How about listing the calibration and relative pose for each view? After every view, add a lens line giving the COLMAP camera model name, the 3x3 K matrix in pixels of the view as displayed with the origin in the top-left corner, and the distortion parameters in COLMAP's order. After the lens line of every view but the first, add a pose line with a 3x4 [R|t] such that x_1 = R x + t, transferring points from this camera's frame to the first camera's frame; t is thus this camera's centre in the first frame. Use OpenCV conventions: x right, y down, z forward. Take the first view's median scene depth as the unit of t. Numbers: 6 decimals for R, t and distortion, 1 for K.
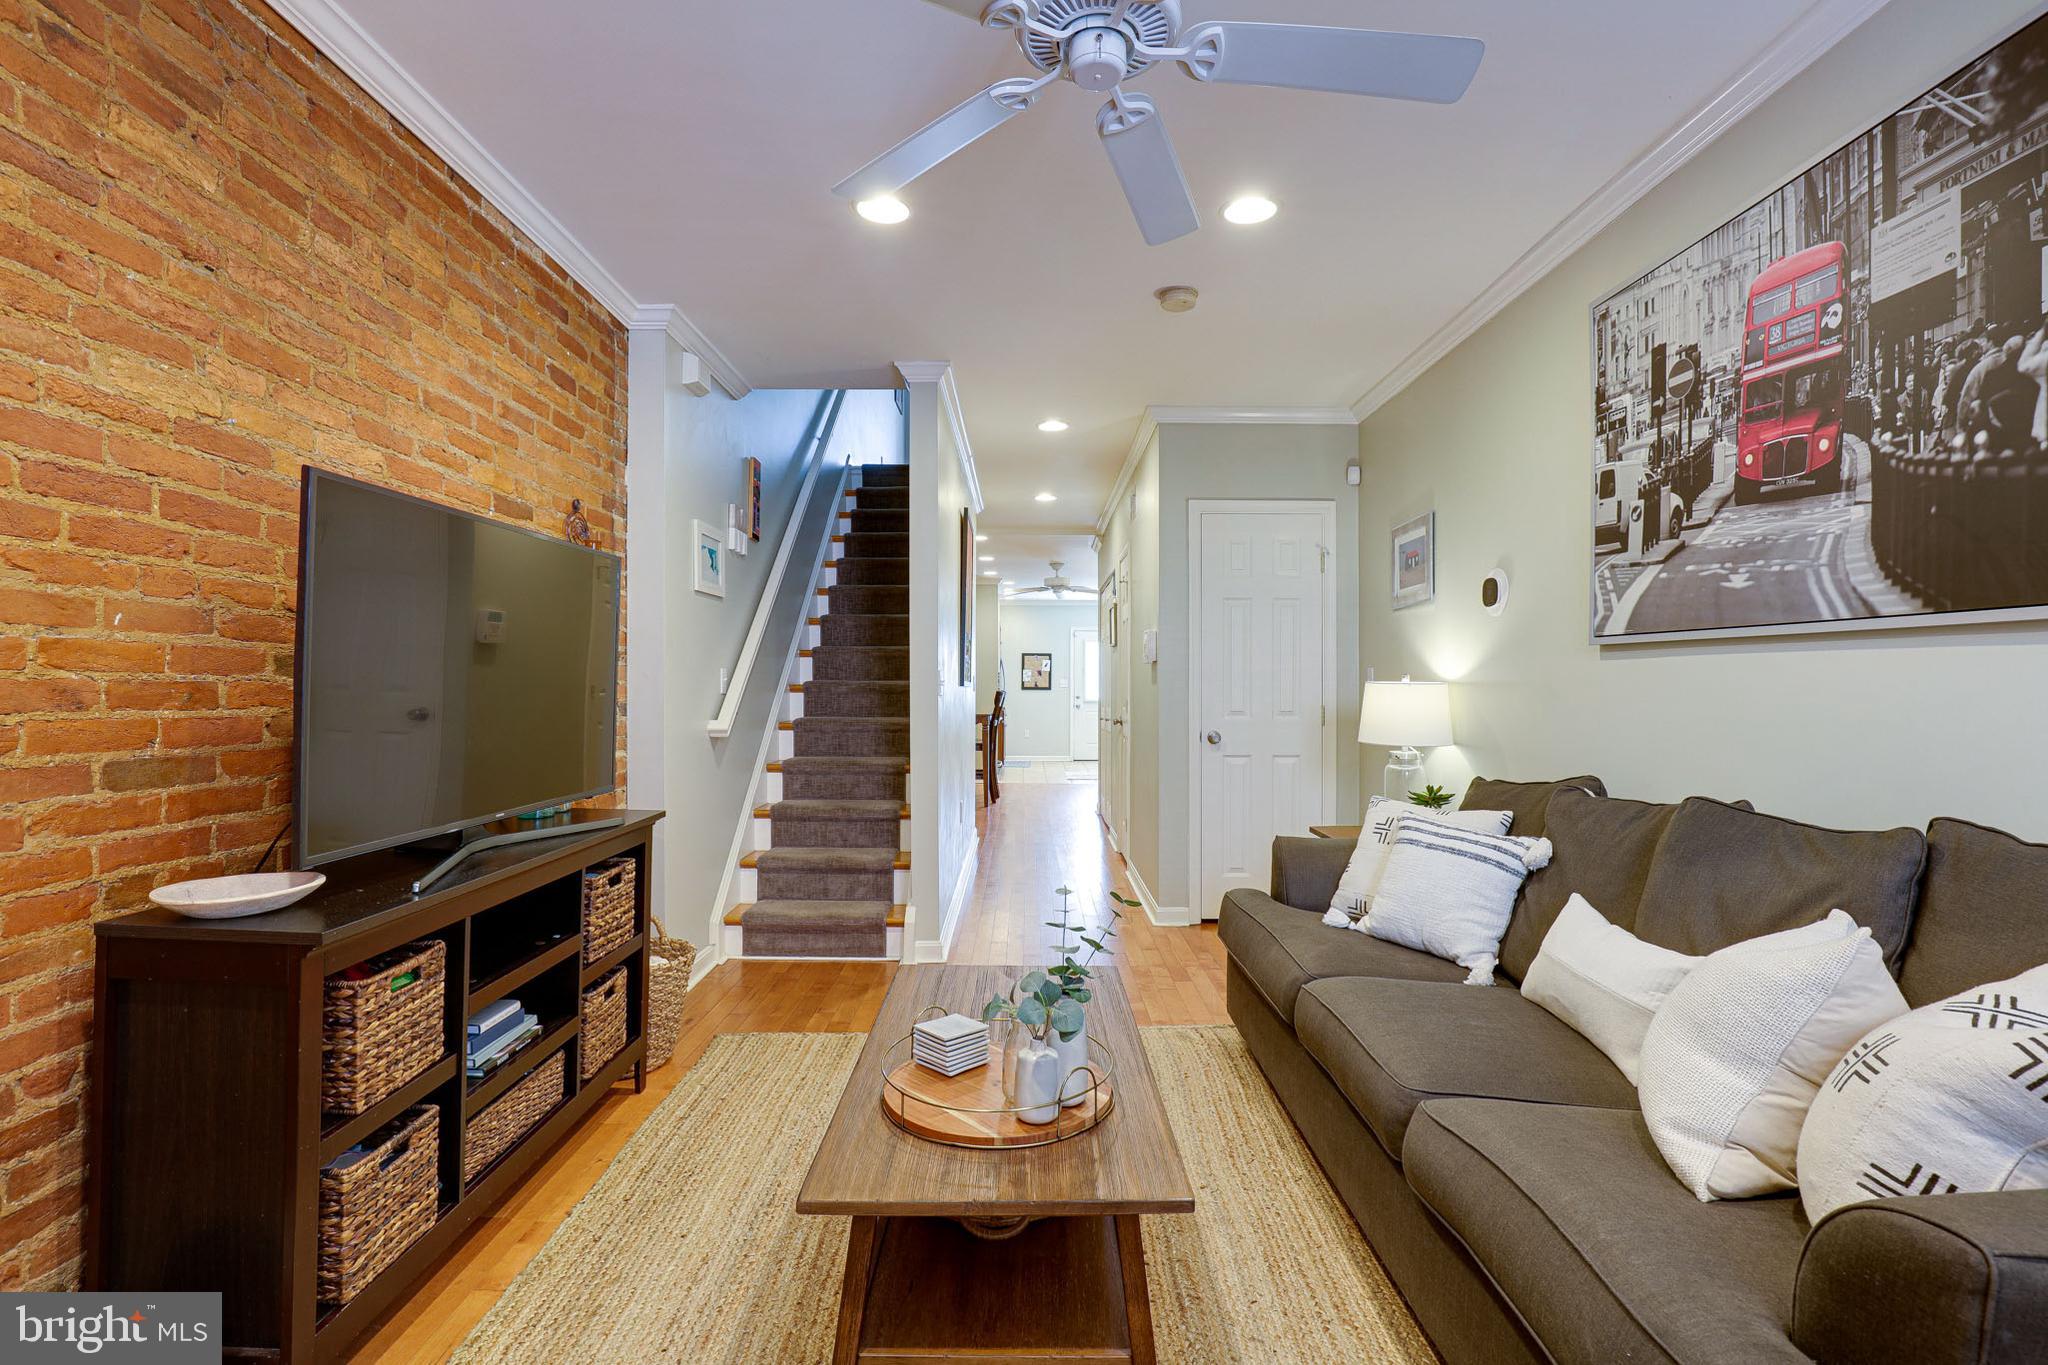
lens RADIAL K [[944.8, 0, 1044.7], [0, 944.8, 684.4], [0, 0, 1]] dist [-0.037889, 0.008083]
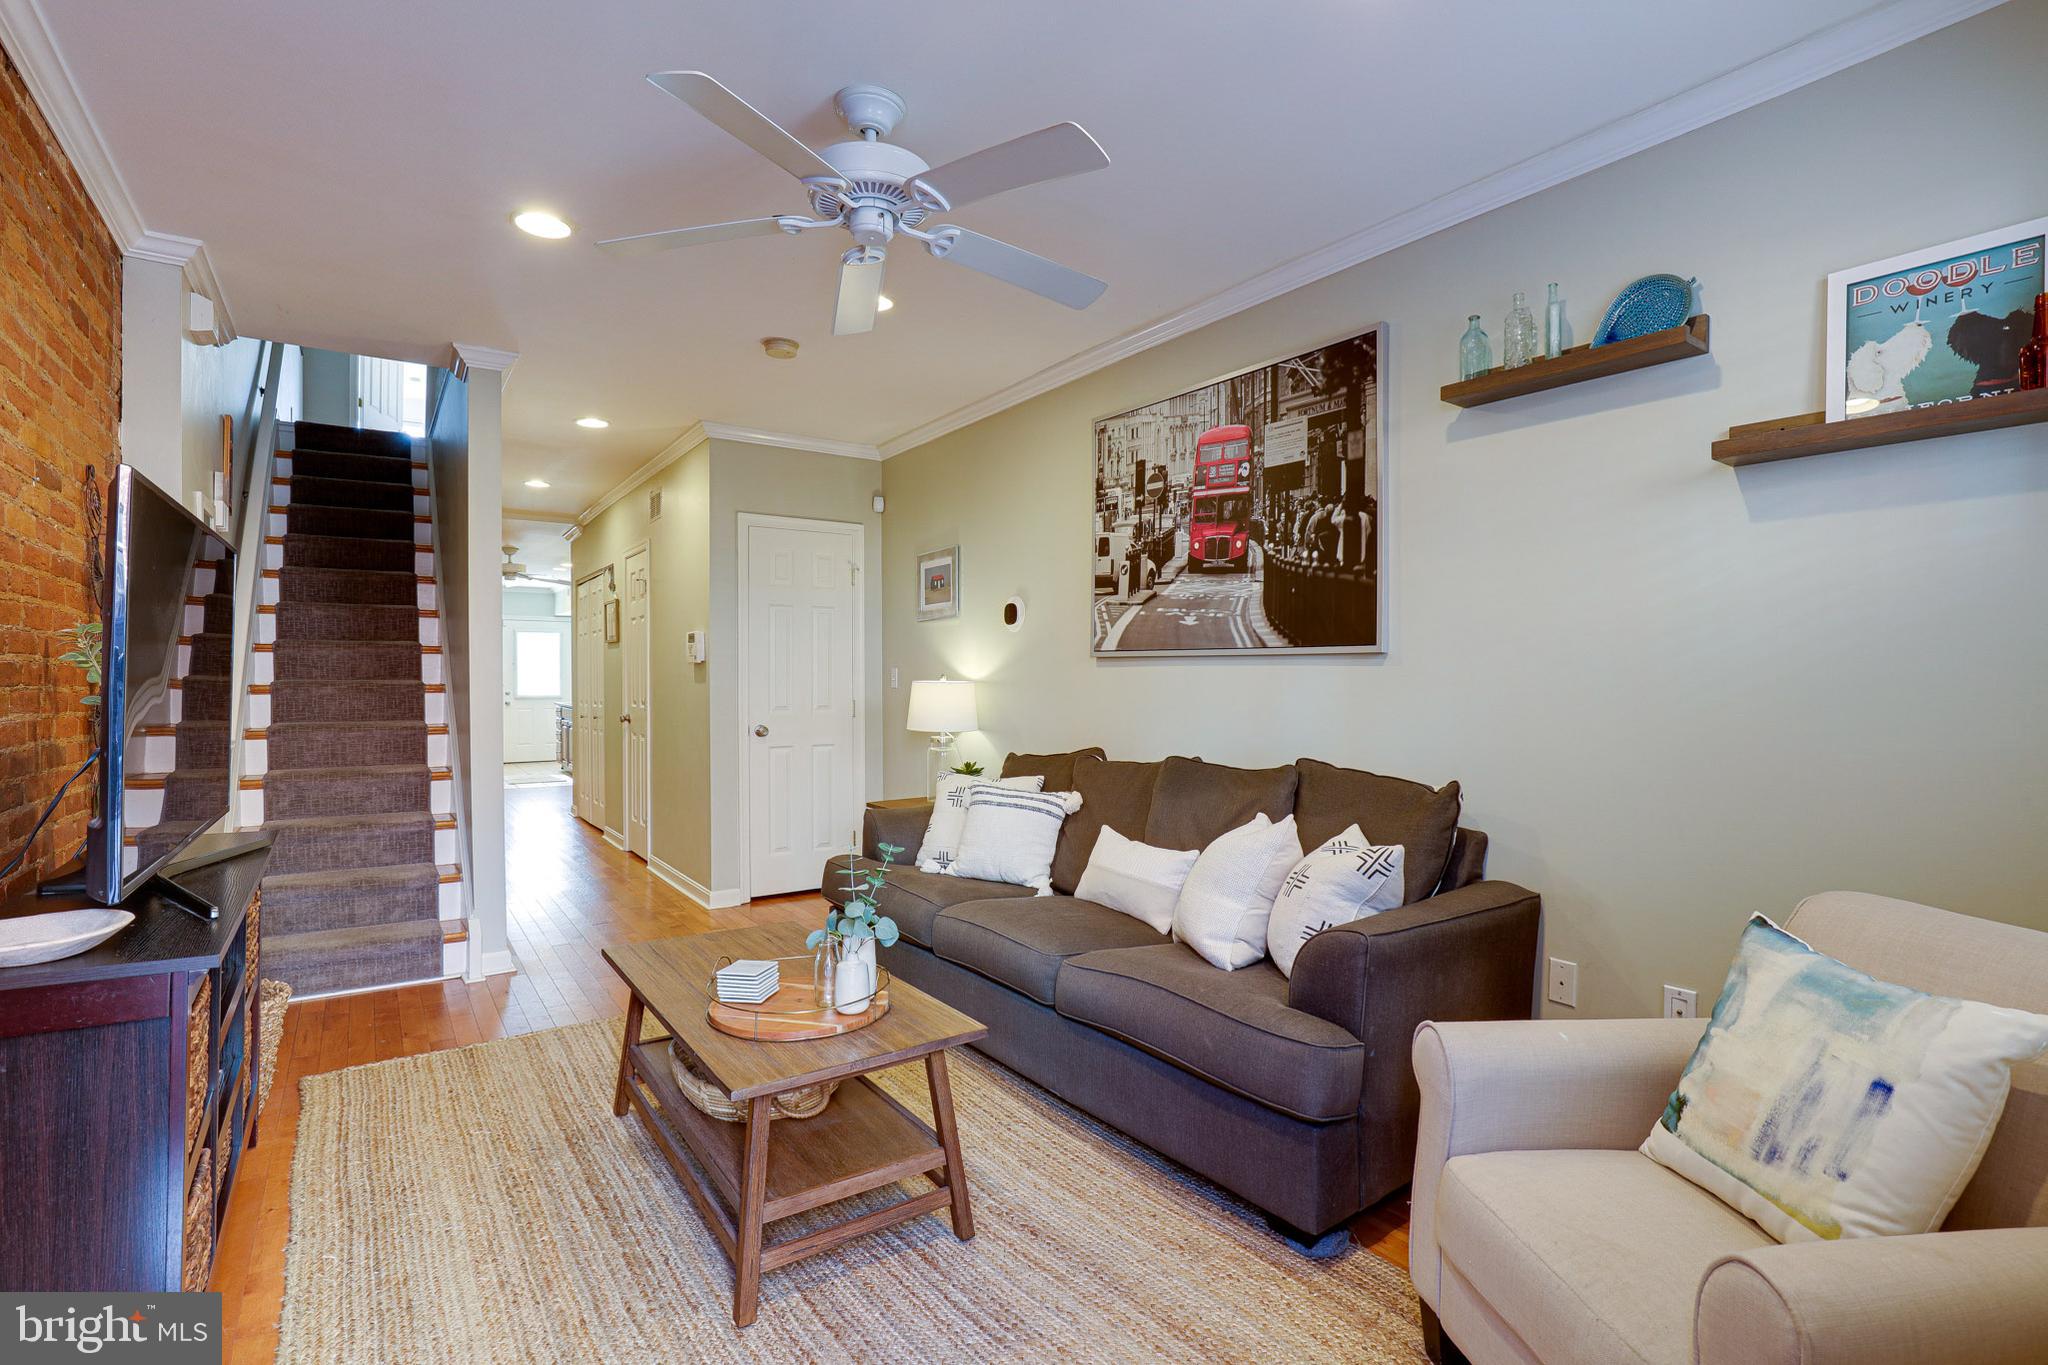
lens RADIAL K [[944.8, 0, 1042.8], [0, 944.8, 684.4], [0, 0, 1]] dist [-0.037889, 0.008083]
pose [[0.819272, -0.006700, 0.573365, -0.359446], [0.001459, 0.999953, 0.009601, -0.016054], [-0.573403, -0.007029, 0.819243, -0.173064]]
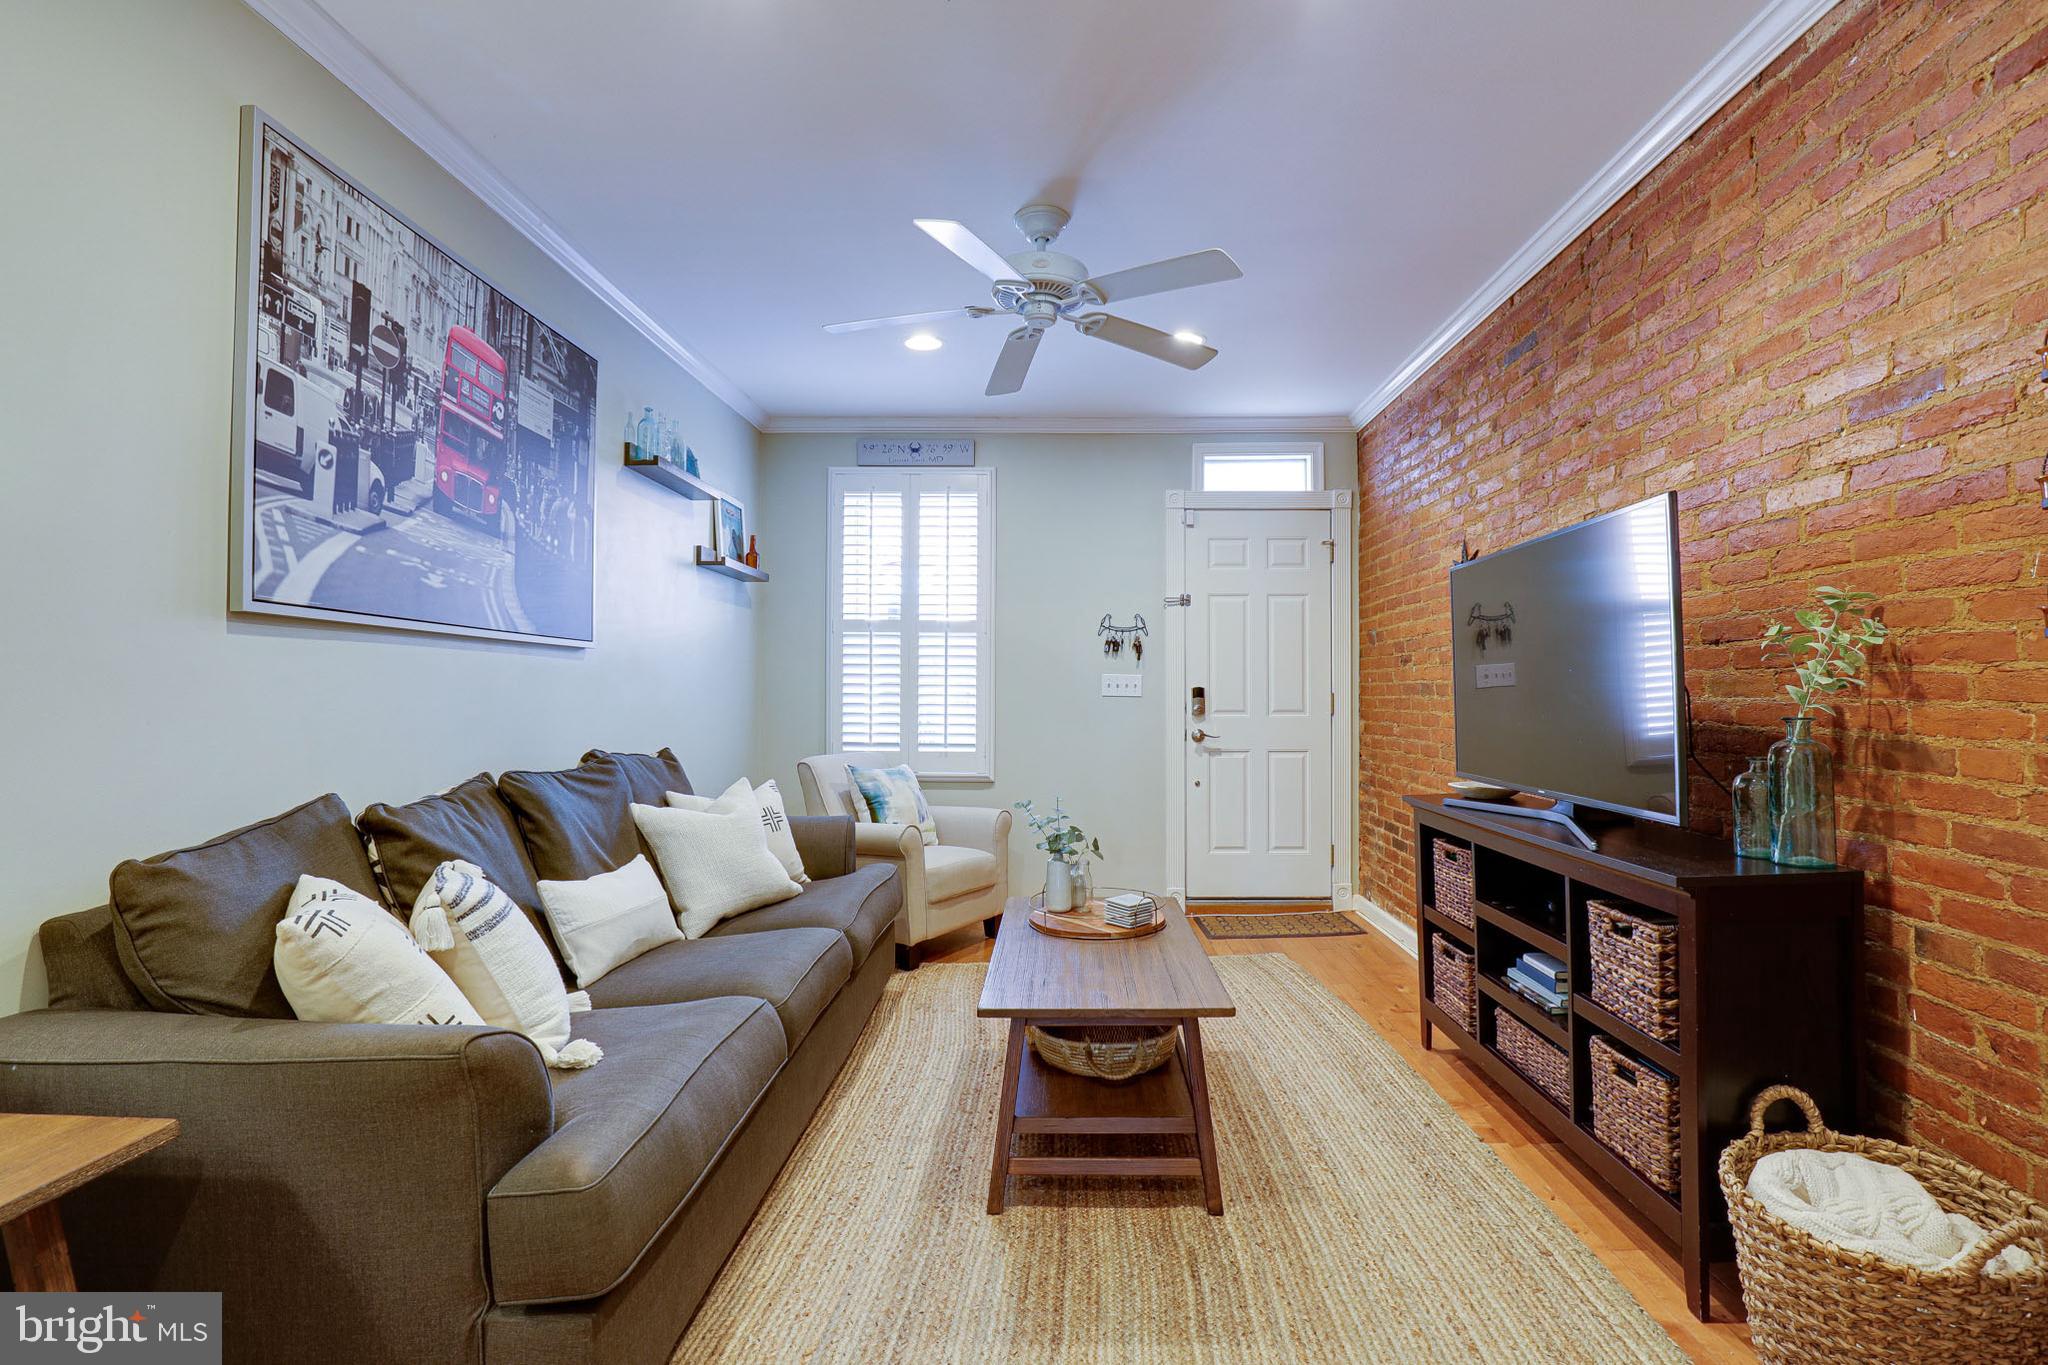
lens RADIAL K [[944.8, 0, 1046.1], [0, 944.8, 687.2], [0, 0, 1]] dist [-0.037889, 0.008083]
pose [[-0.998987, -0.002812, 0.044913, -0.021730], [-0.003098, 0.999975, -0.006289, 0.017232], [-0.044895, -0.006421, -0.998971, 1.882545]]
